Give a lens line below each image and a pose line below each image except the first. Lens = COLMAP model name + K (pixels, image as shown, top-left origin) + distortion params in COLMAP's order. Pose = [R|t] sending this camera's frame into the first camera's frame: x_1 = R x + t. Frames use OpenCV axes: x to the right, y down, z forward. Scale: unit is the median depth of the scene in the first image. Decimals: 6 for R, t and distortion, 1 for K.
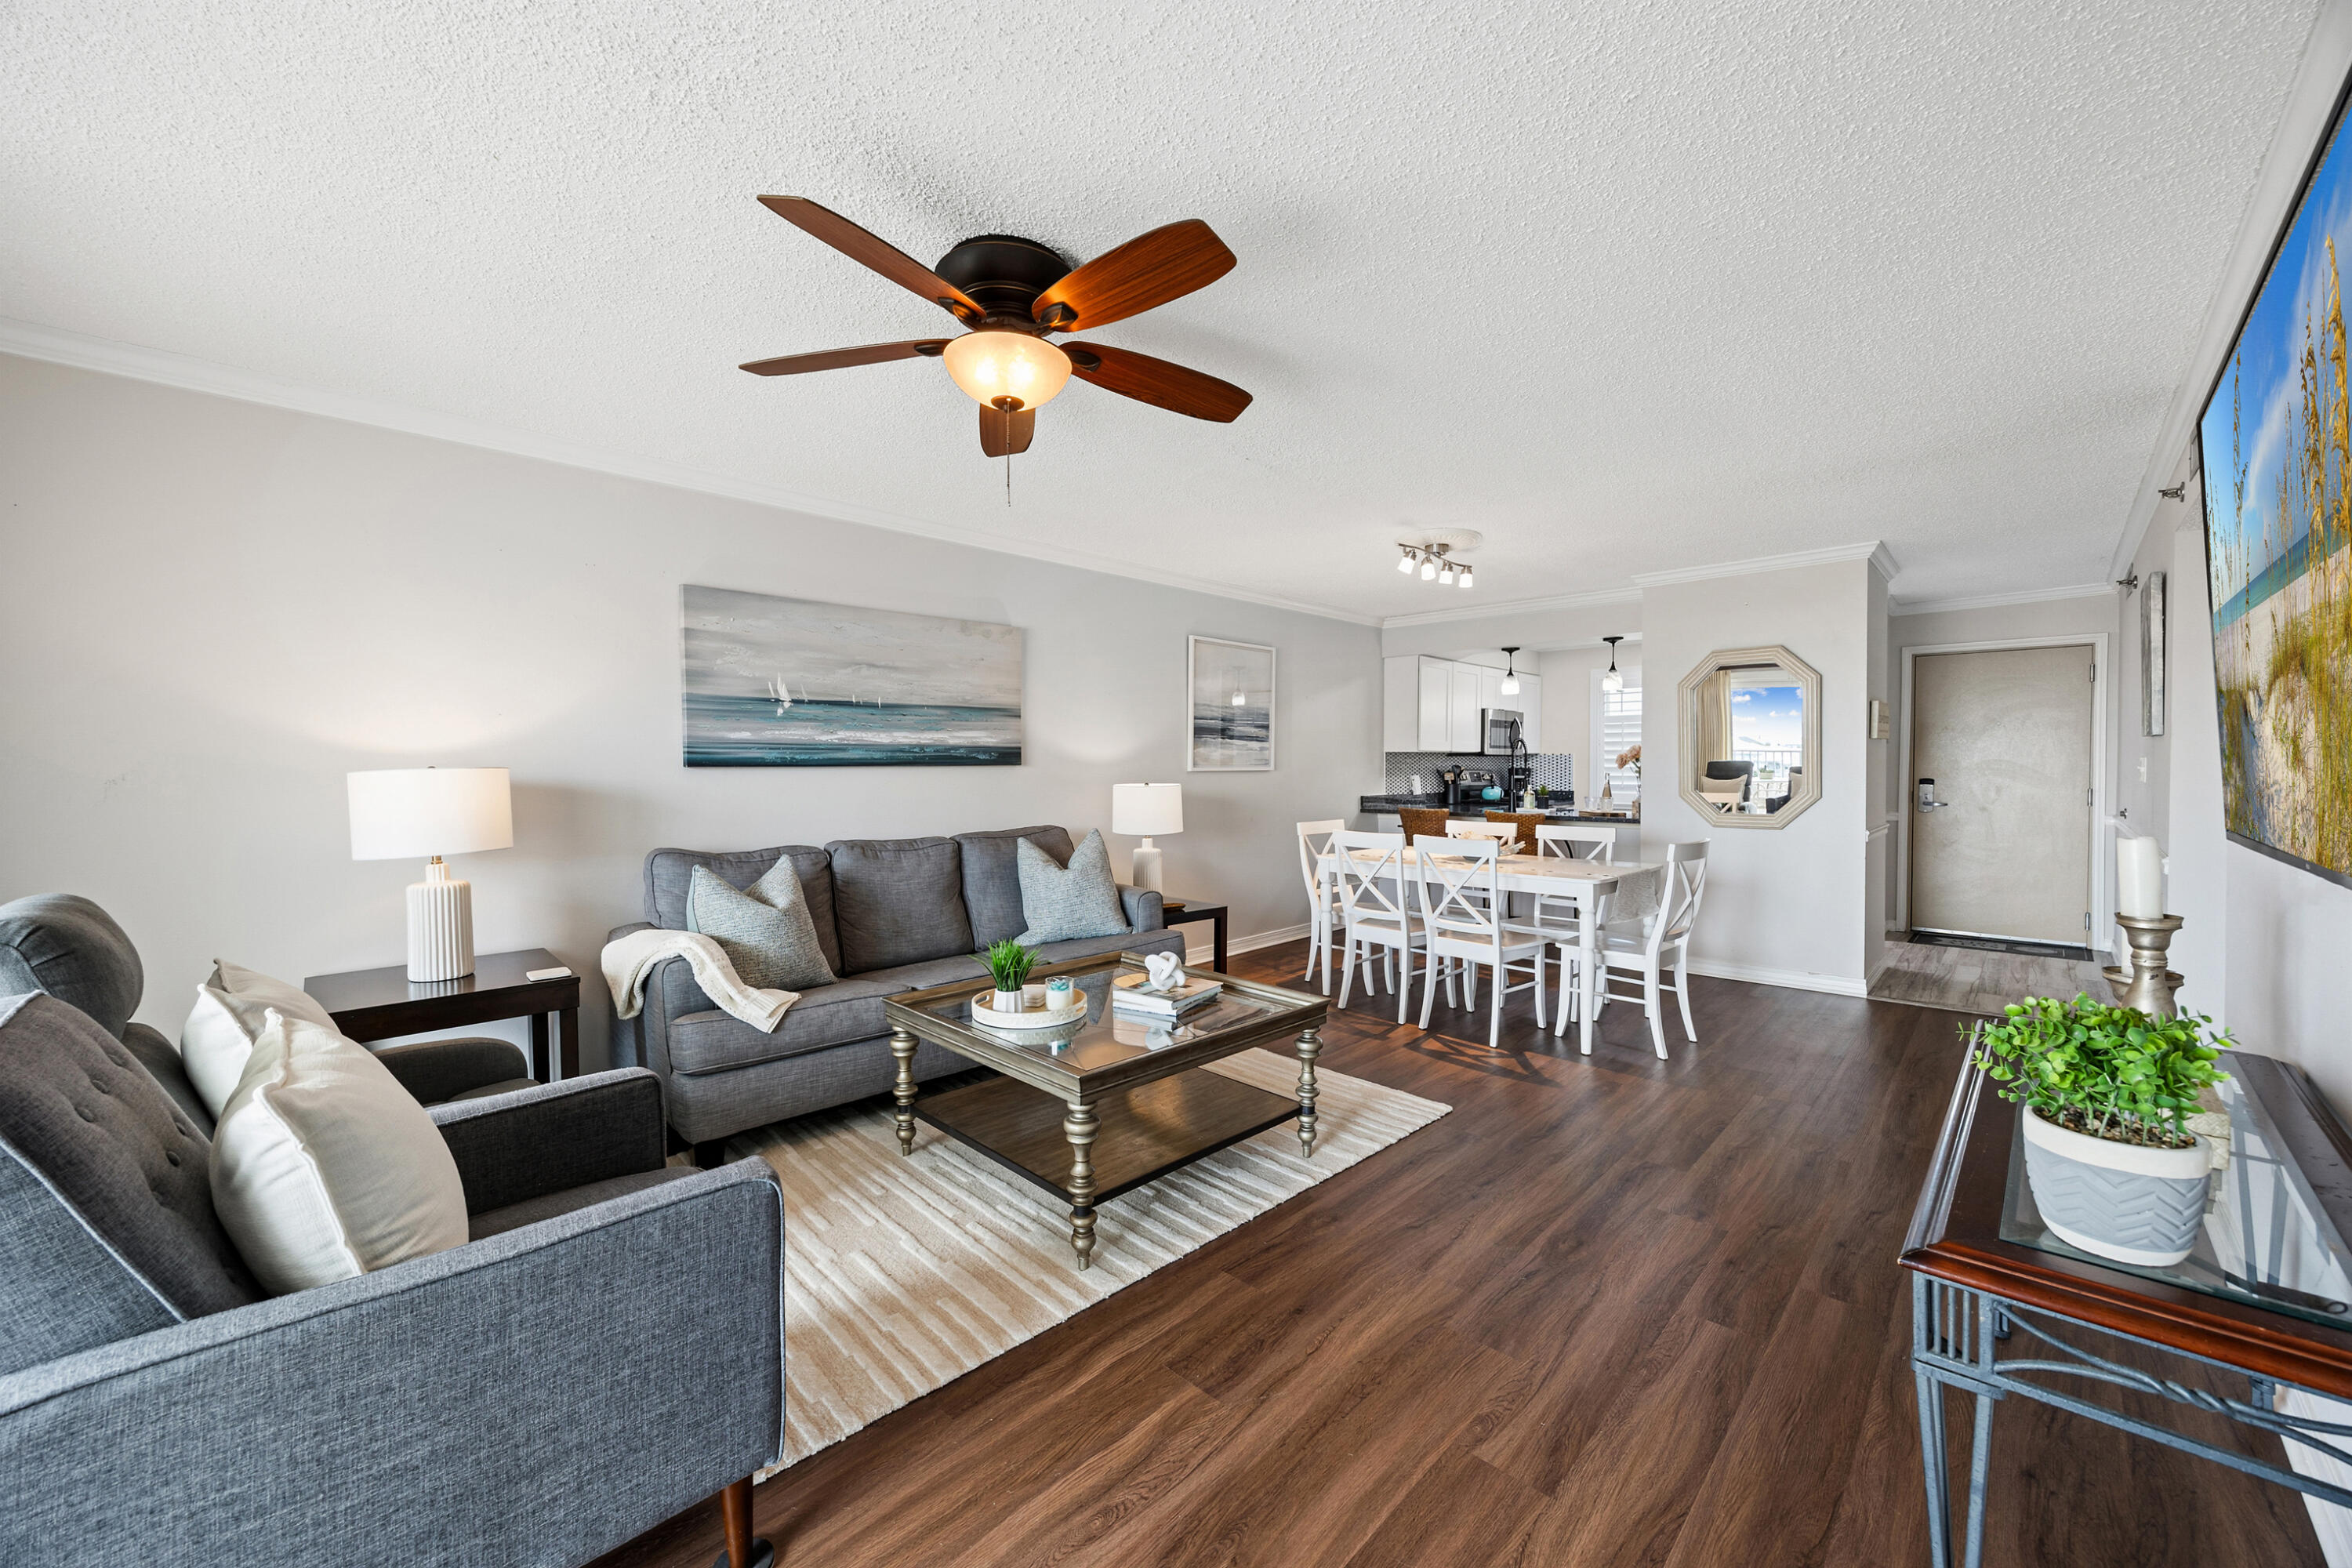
lens RADIAL K [[908.2, 0, 1174.6], [0, 908.2, 770.6], [0, 0, 1]] dist [-0.003365, 0.000013]
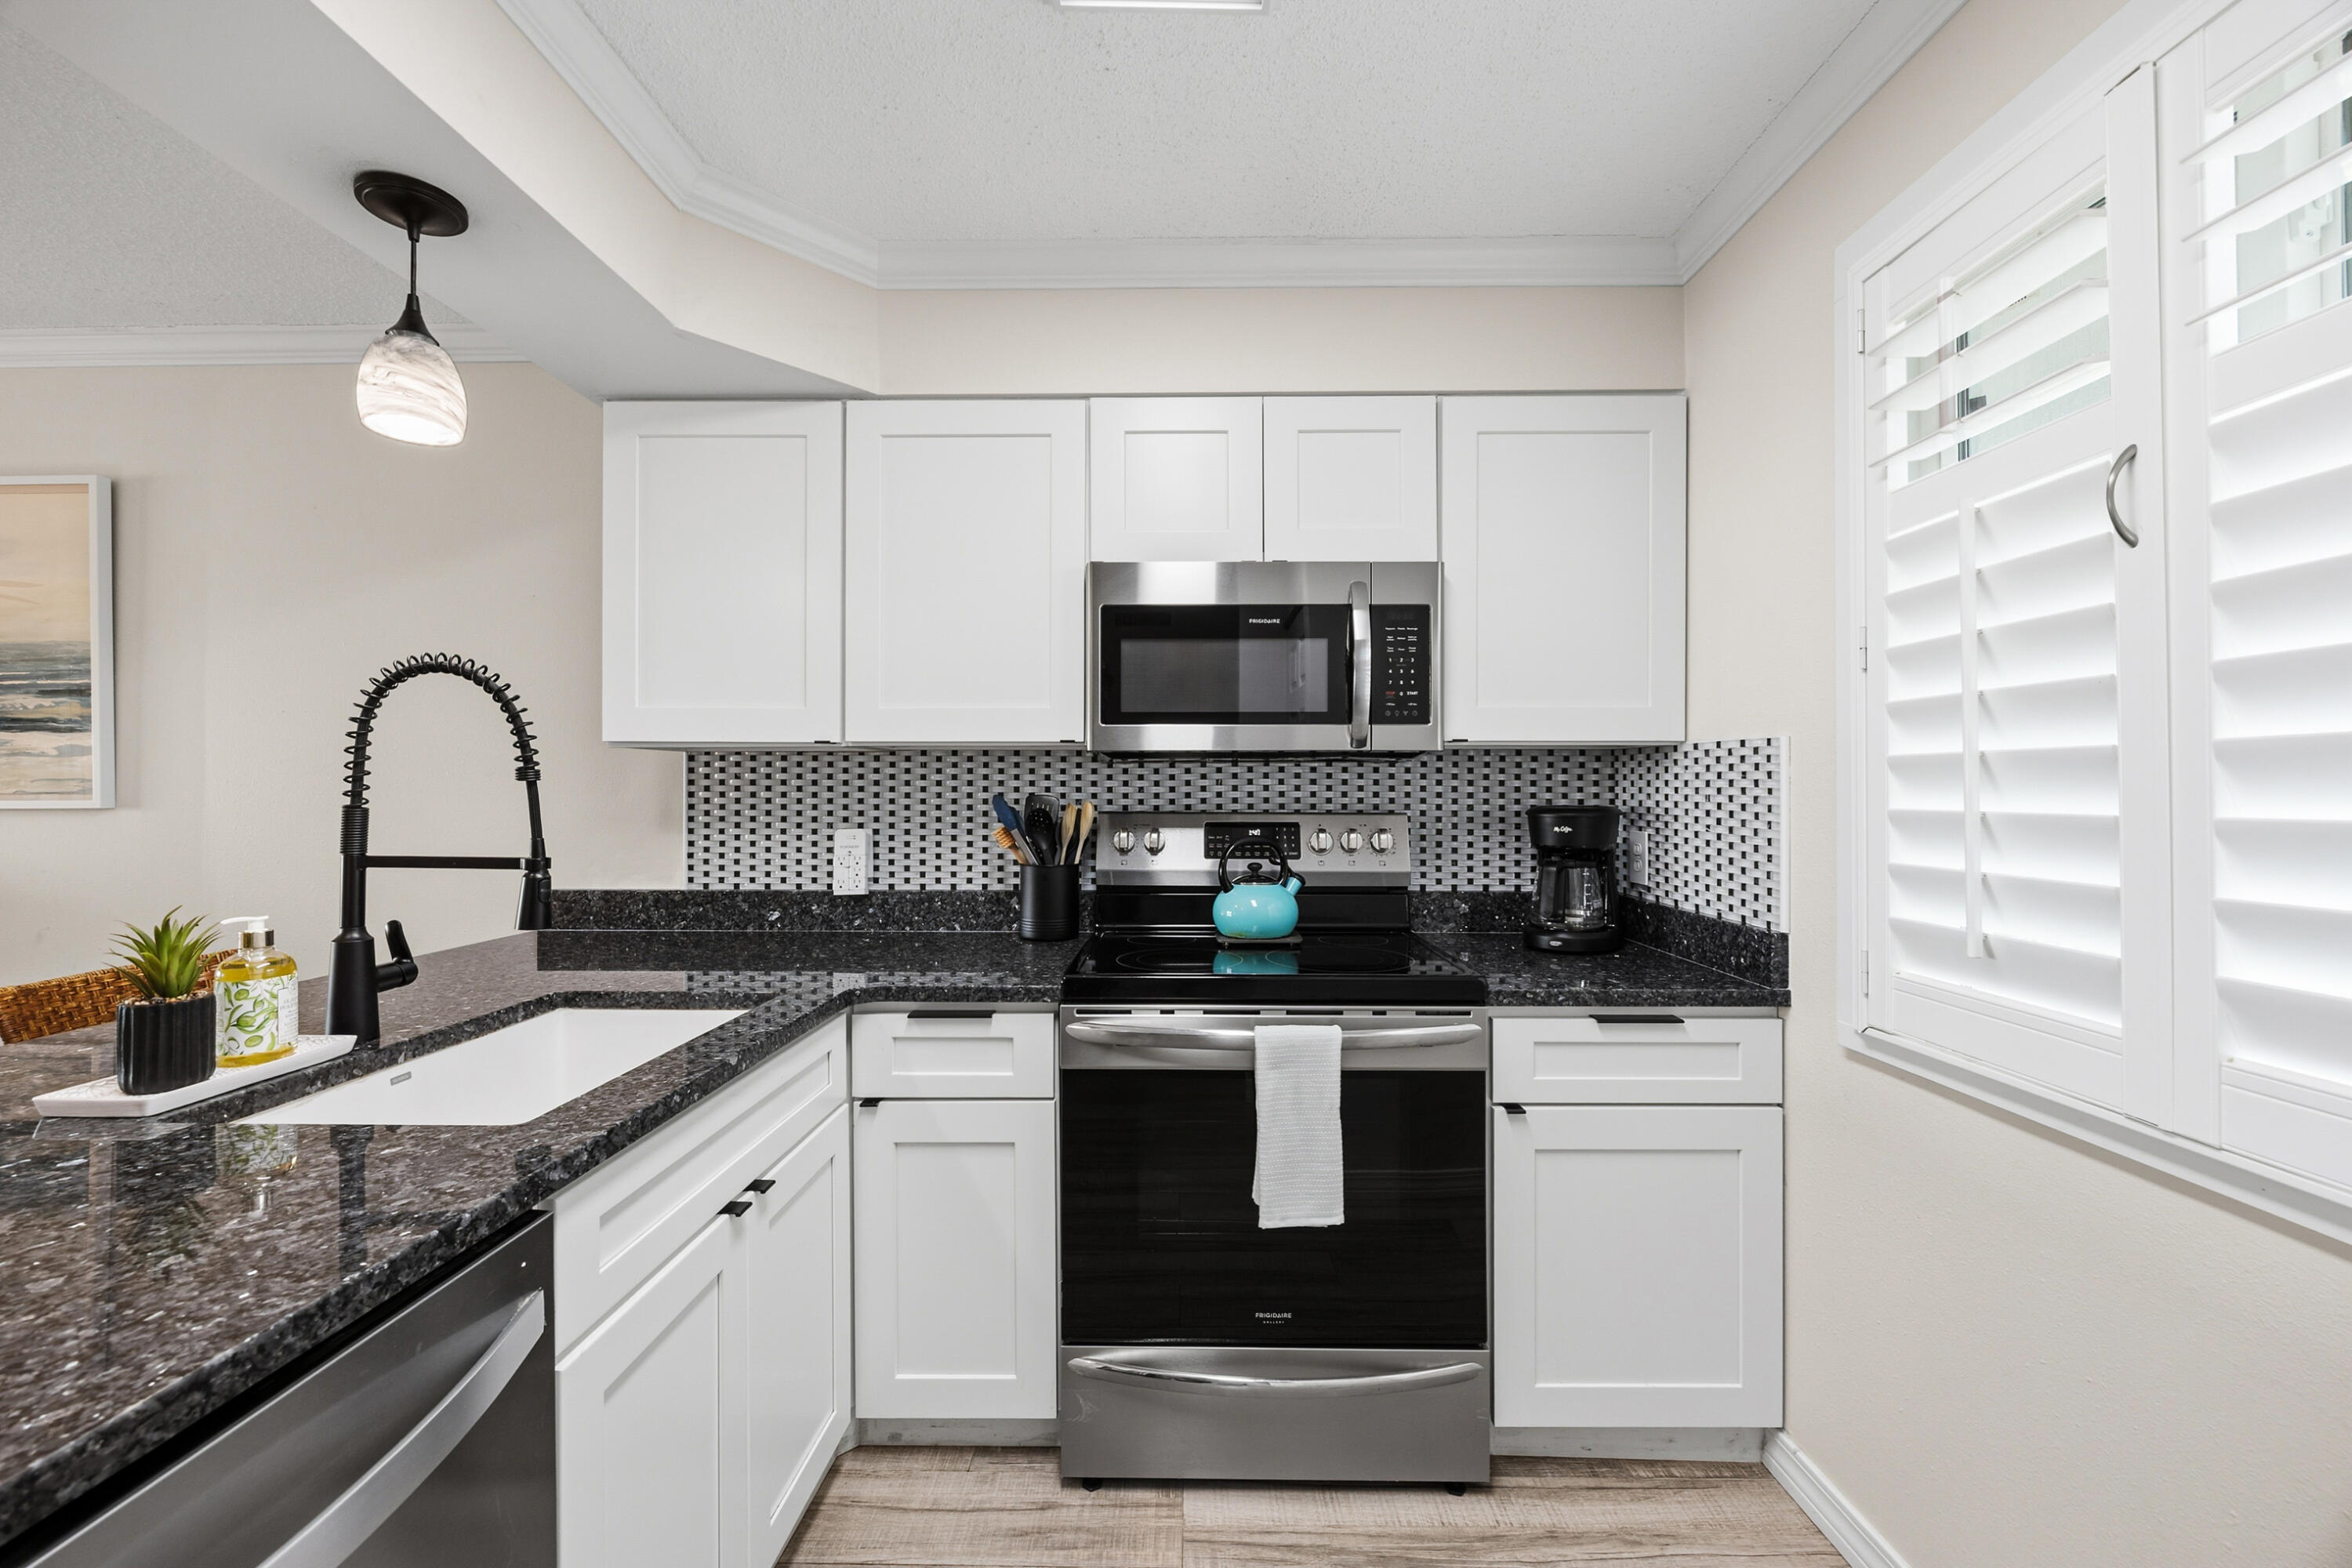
lens RADIAL K [[908.2, 0, 1158.1], [0, 908.2, 795.1], [0, 0, 1]] dist [-0.003365, 0.000013]
pose [[0.676815, 0.003299, -0.736145, 0.815301], [-0.003406, 0.999993, 0.001351, -0.009177], [0.736145, 0.001593, 0.676822, 1.300834]]
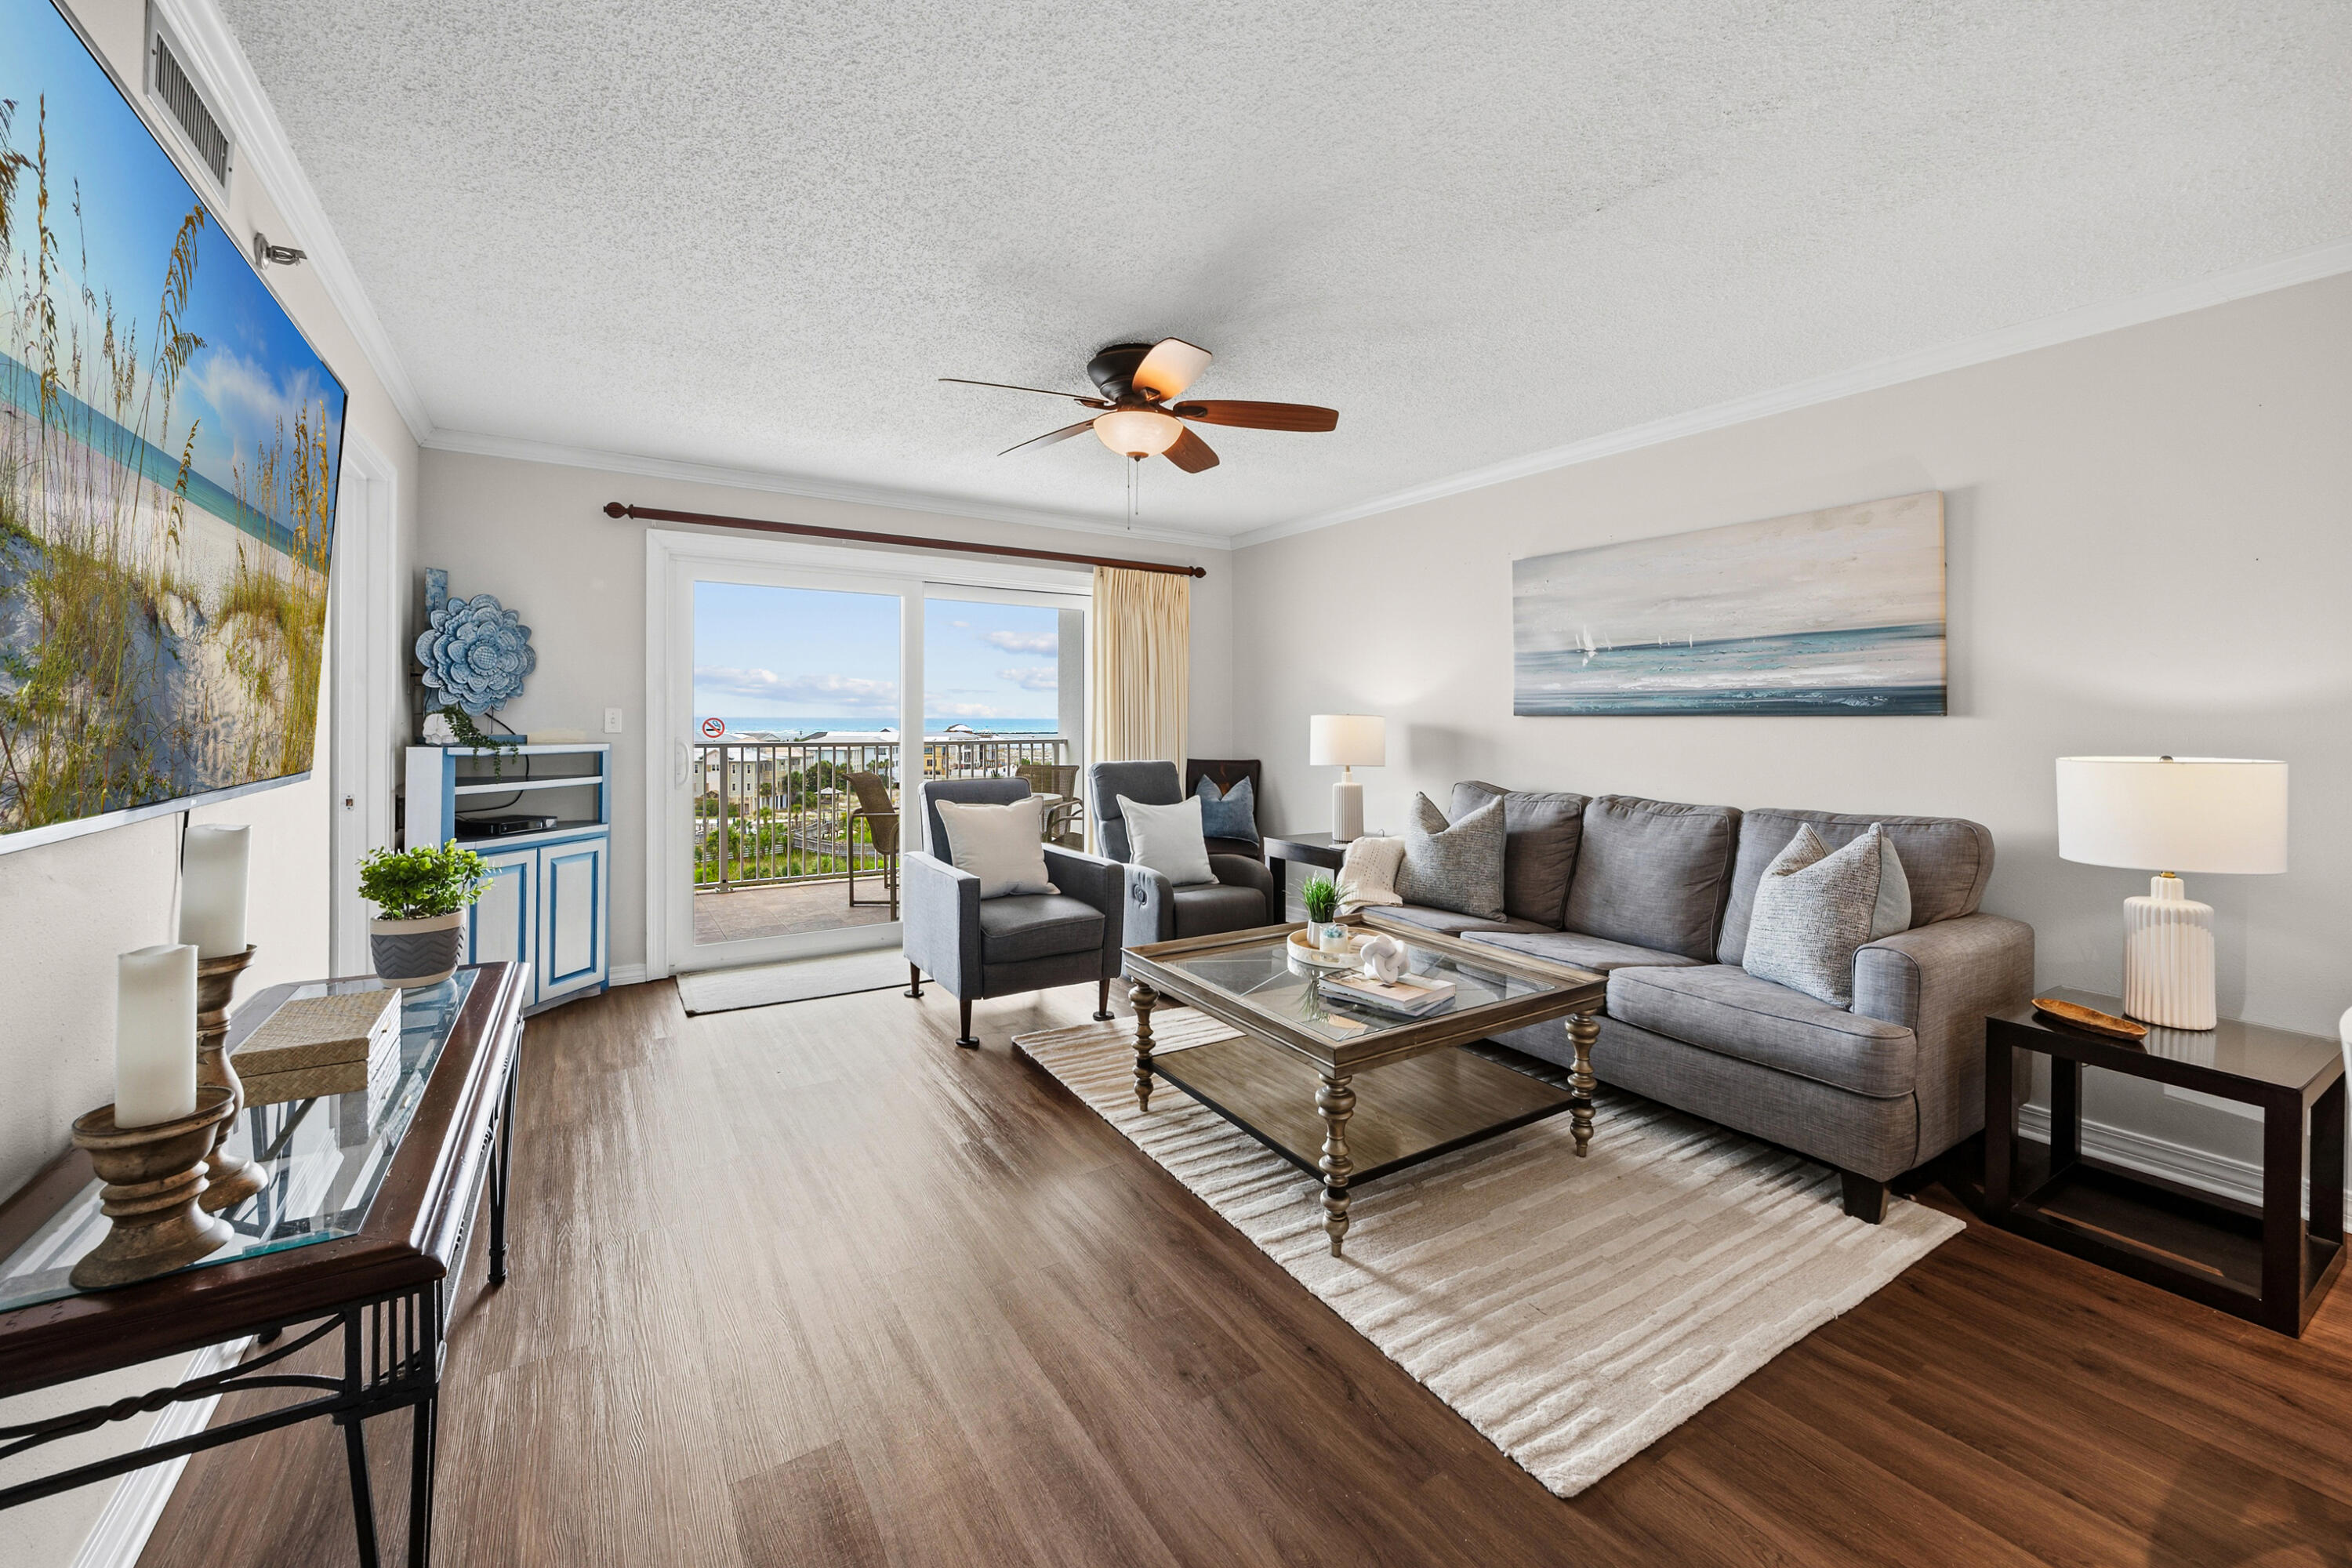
lens RADIAL K [[940.6, 0, 1186.5], [0, 940.6, 721.2], [0, 0, 1]] dist [0.008226, -0.000593]
pose [[-0.224437, 0.005924, -0.974471, 0.513069], [-0.011708, 0.999893, 0.008775, -0.002038], [0.974418, 0.013378, -0.224343, 0.596419]]
